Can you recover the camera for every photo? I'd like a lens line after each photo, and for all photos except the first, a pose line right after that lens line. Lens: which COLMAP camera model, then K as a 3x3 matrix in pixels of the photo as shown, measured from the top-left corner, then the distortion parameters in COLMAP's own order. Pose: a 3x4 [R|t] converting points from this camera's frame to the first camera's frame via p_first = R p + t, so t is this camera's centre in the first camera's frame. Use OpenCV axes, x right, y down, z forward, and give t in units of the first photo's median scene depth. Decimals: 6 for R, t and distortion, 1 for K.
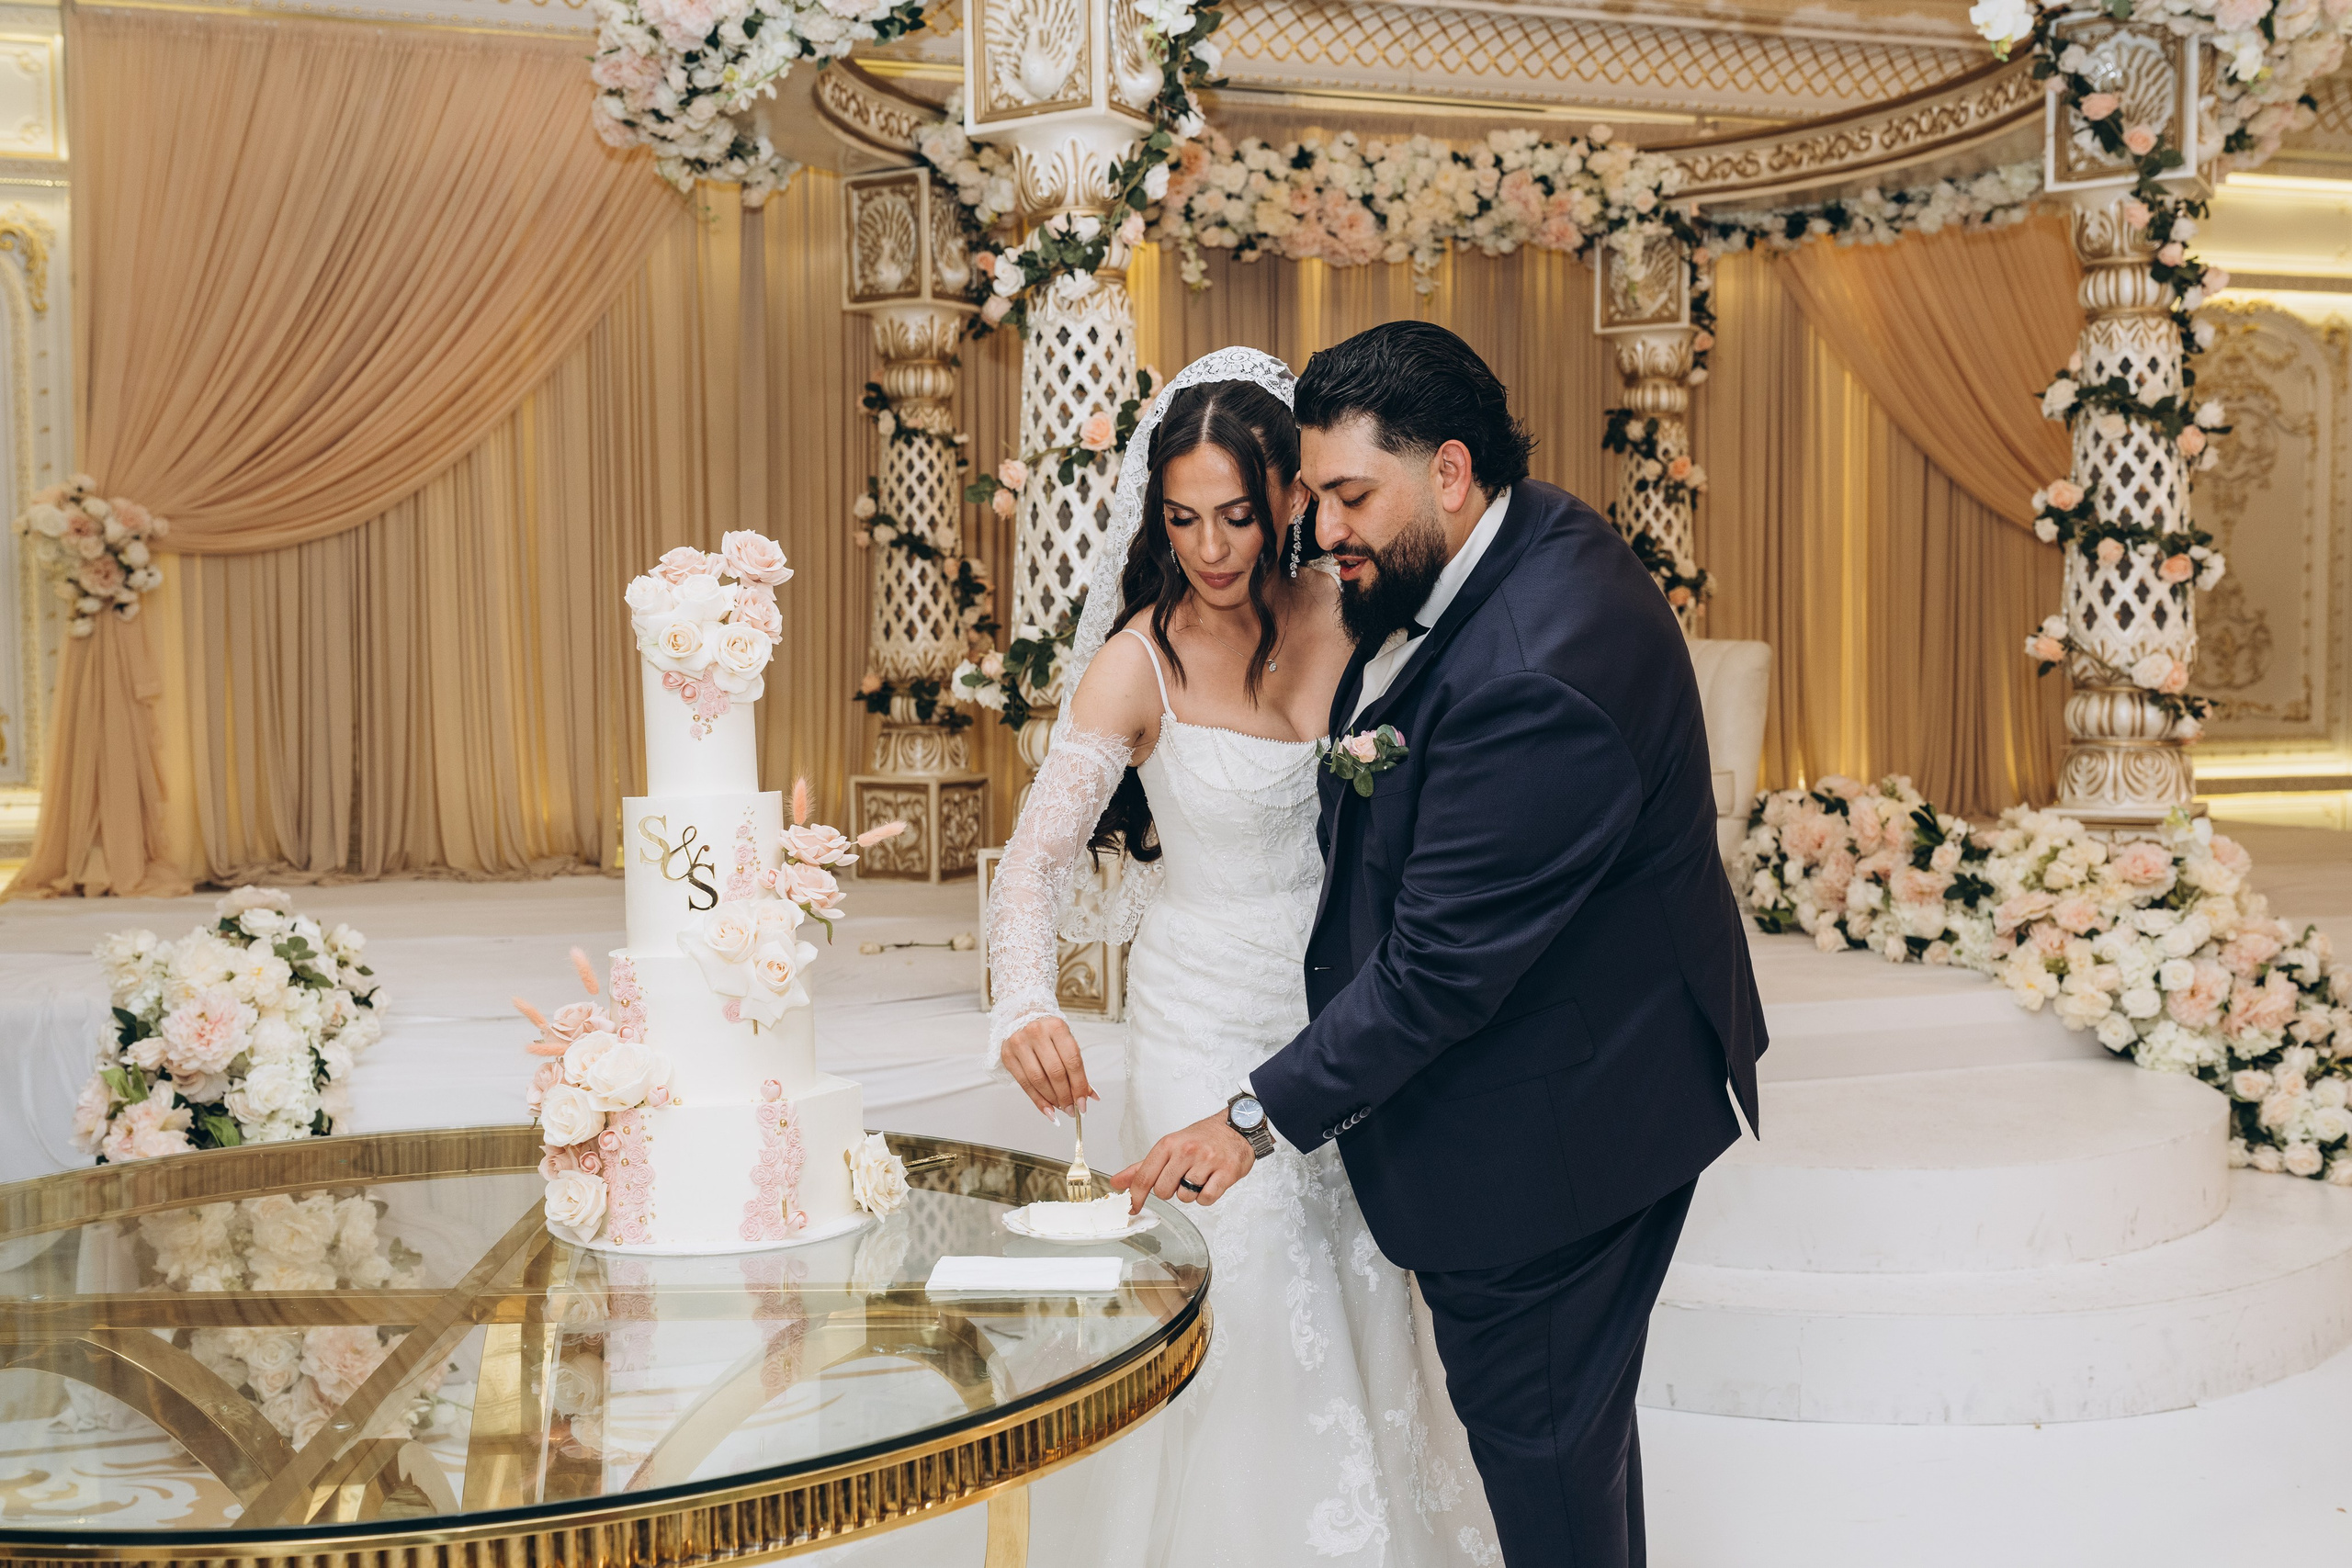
lens RADIAL K [[2320.7, 0, 1177.1], [0, 2320.7, 793.5], [0, 0, 1]] dist [-0.002314, 0.012480]
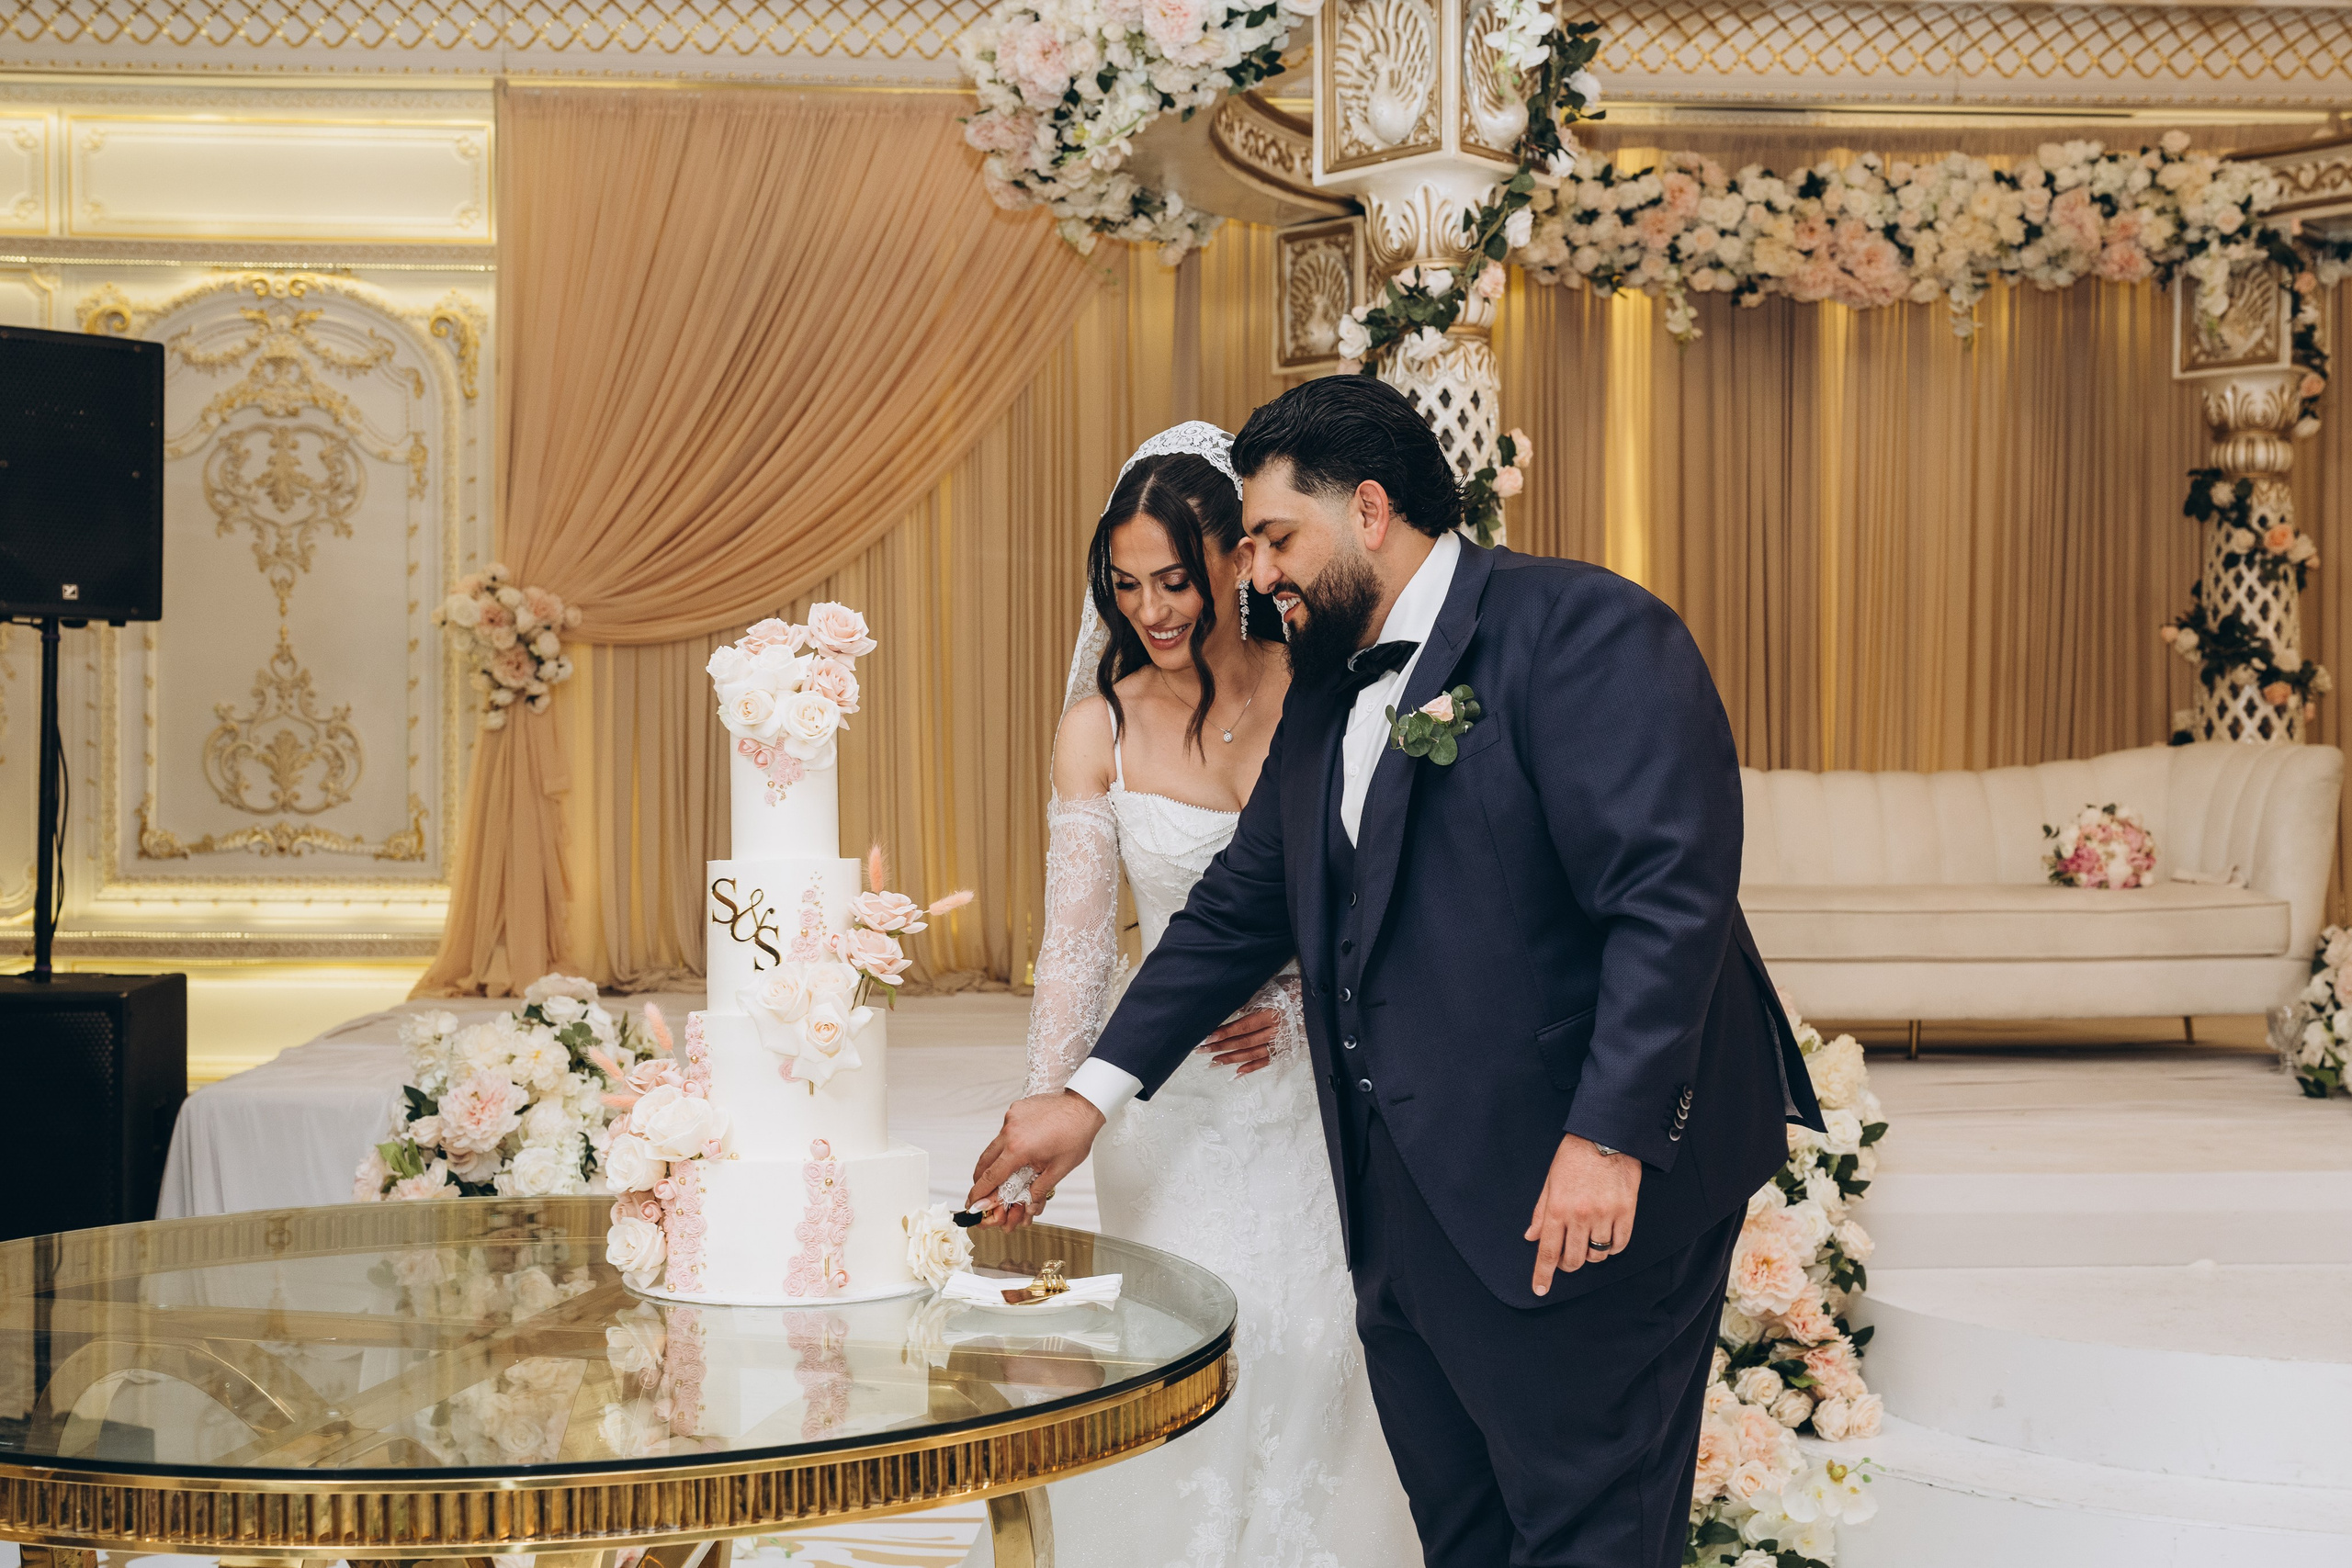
lens RADIAL K [[2742.2, 0, 1155.4], [0, 2742.2, 834.4], [0, 0, 1]] dist [-0.005147, 0.015611]
pose [[0.968530, 0.015453, -0.248419, 0.080638], [-0.024629, 0.999123, -0.033870, 0.008232], [0.247677, 0.038923, 0.968060, -0.040625]]
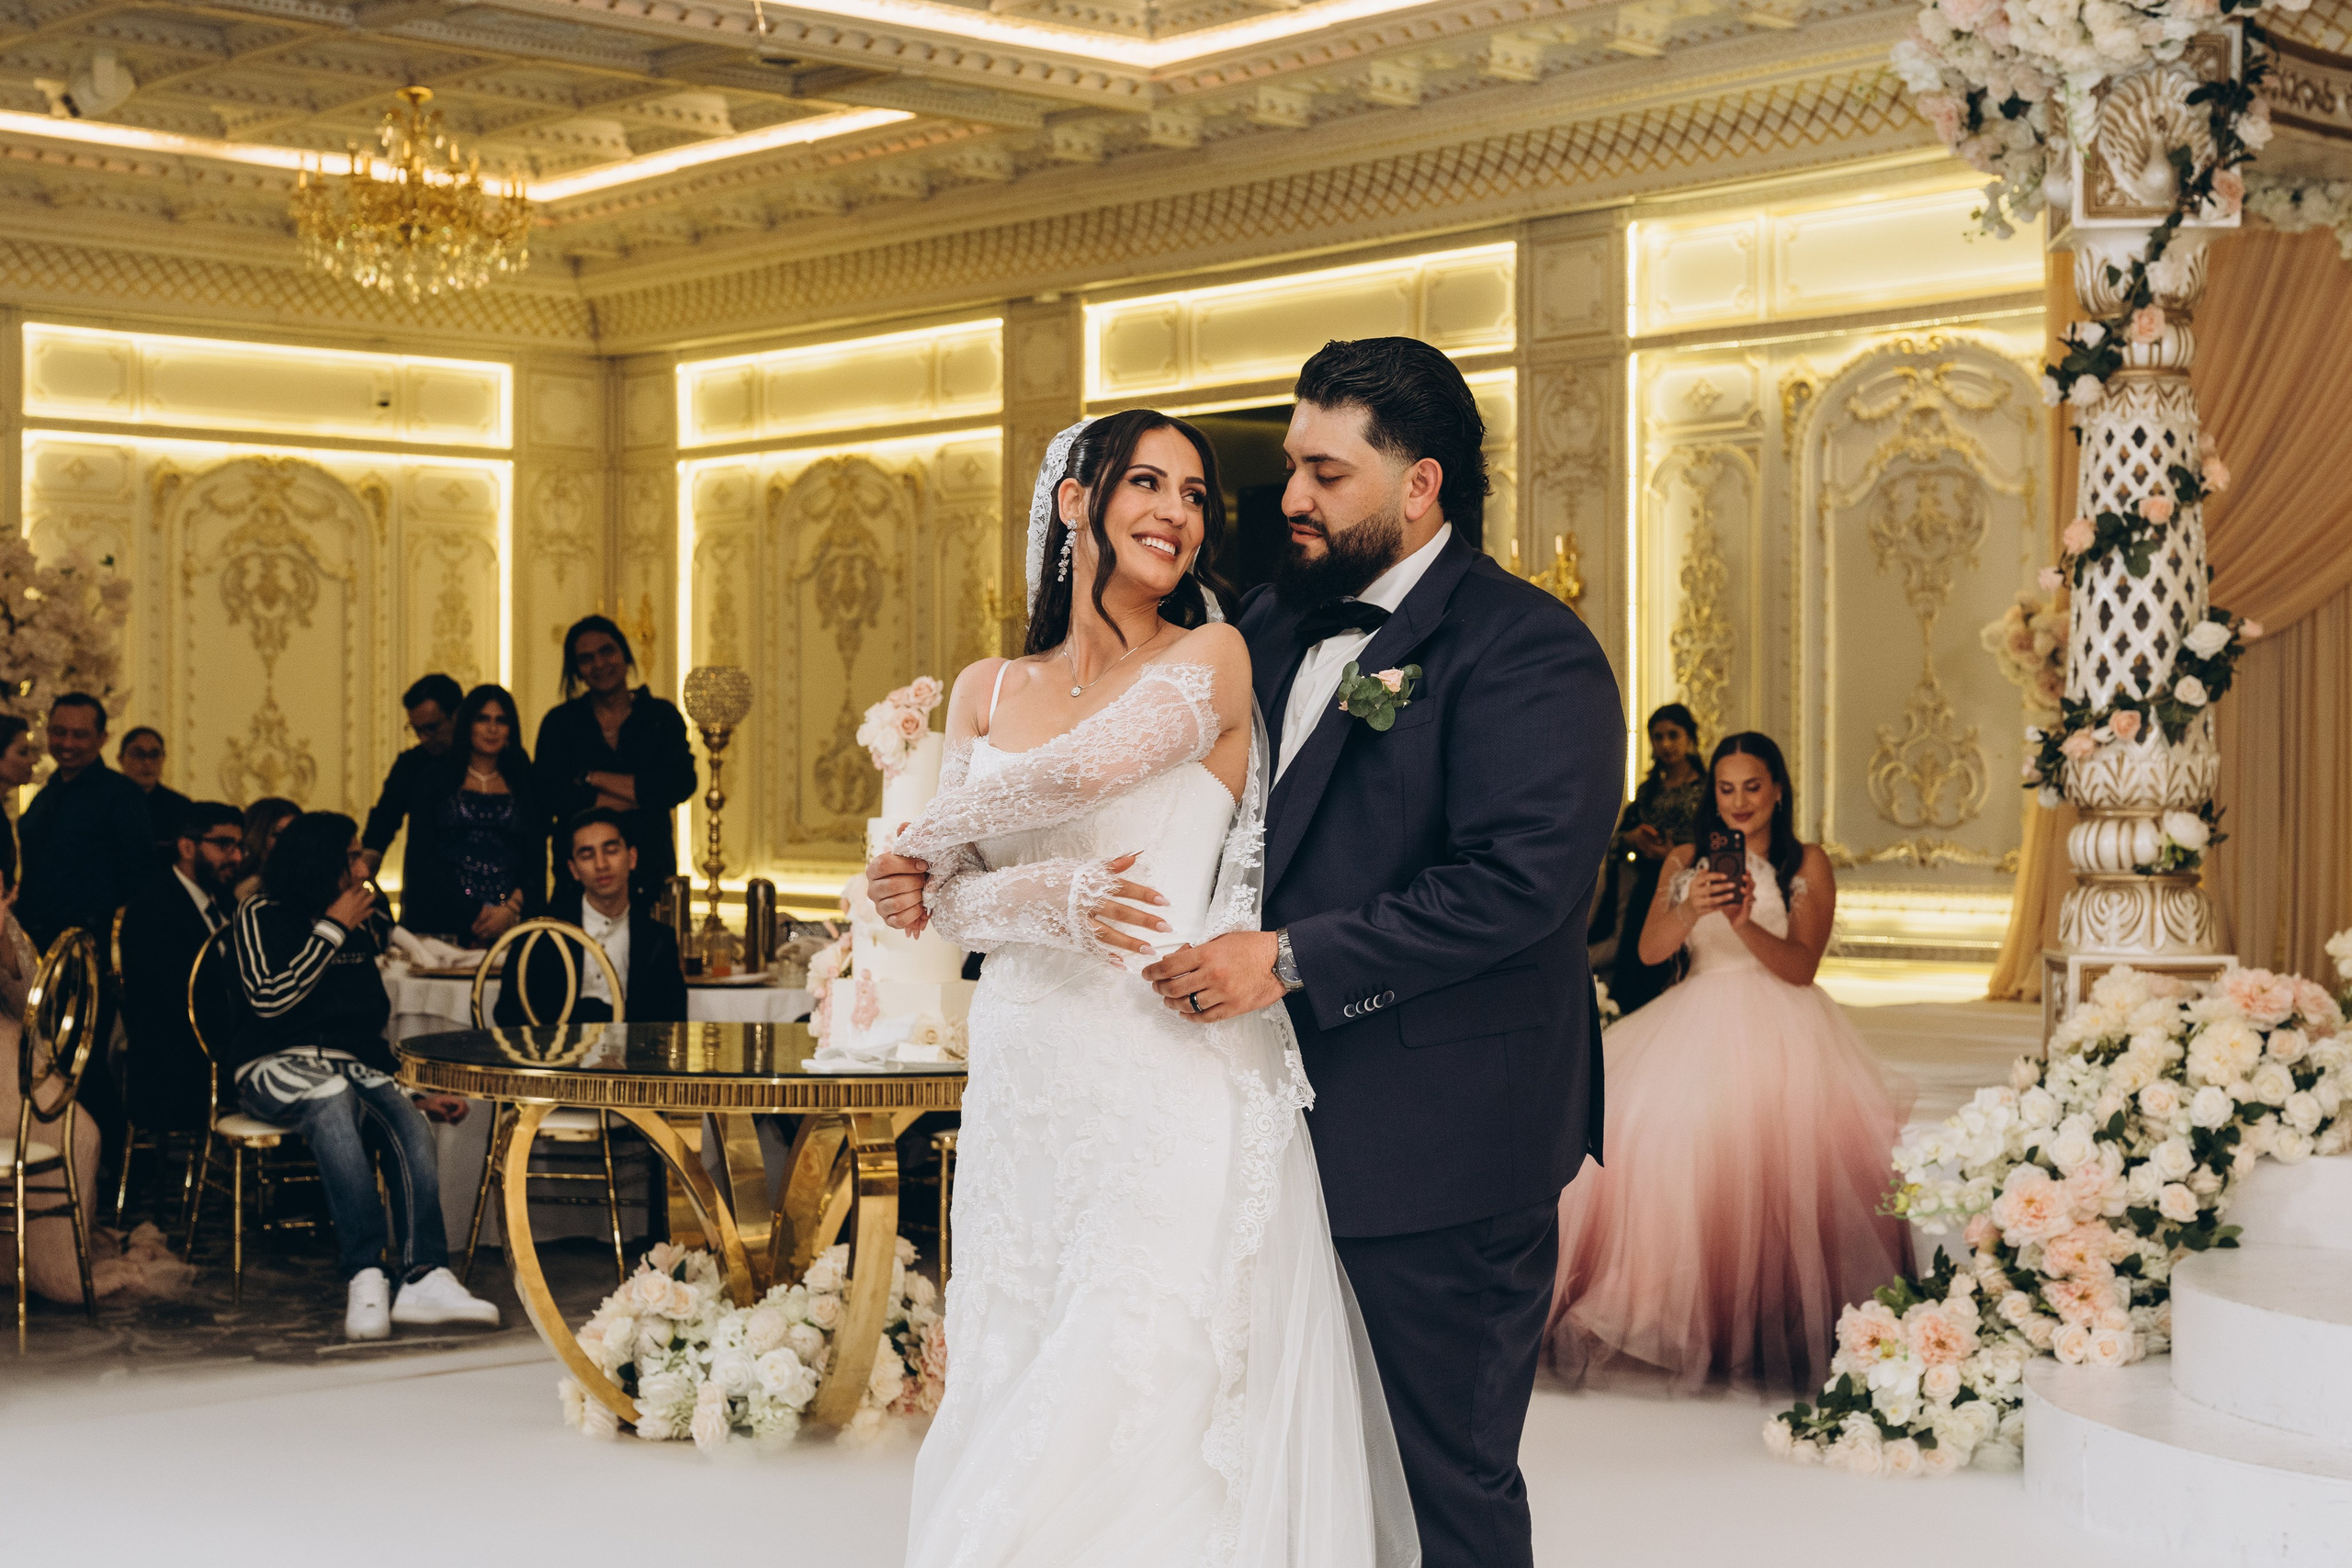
lens RADIAL K [[3549.1, 0, 1177.4], [0, 3549.1, 799.2], [0, 0, 1]] dist [0.018690, -0.025520]
pose [[0.411663, 0.007871, -0.911302, 0.778957], [-0.060740, 0.997976, -0.018819, 0.007159], [0.909310, 0.063100, 0.411308, 0.010378]]
